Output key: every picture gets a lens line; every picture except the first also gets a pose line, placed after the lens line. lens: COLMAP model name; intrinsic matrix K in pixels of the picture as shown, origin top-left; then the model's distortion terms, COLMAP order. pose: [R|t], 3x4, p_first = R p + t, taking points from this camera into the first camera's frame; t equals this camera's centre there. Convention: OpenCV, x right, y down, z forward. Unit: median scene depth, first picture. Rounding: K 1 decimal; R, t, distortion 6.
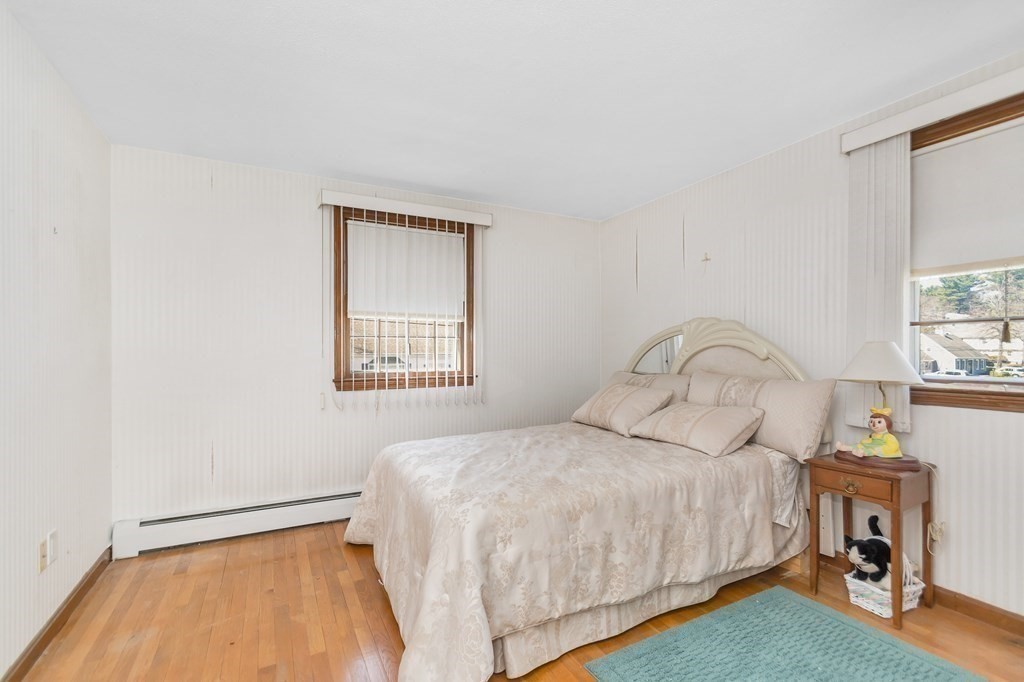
lens RADIAL K [[458.9, 0, 507.5], [0, 458.9, 351.3], [0, 0, 1]] dist [0.000100, 0.000009]
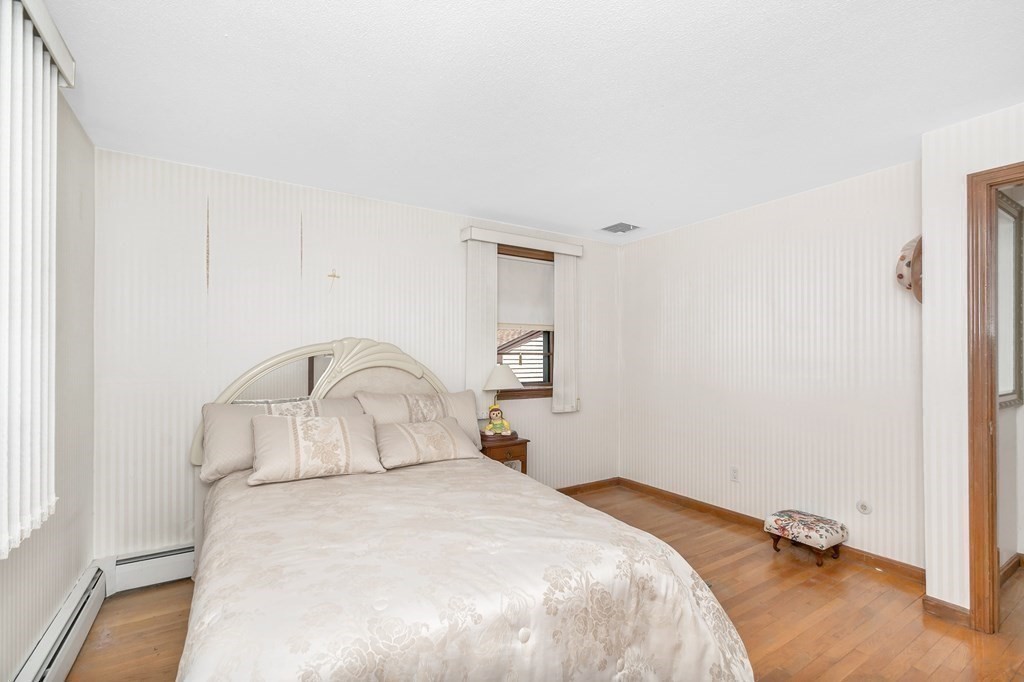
lens RADIAL K [[458.9, 0, 507.5], [0, 458.9, 351.3], [0, 0, 1]] dist [0.000100, 0.000009]
pose [[-0.074763, 0.008328, 0.997167, -0.679032], [-0.007275, 0.999934, -0.008896, -0.043616], [-0.997175, -0.007920, -0.074697, 0.867135]]
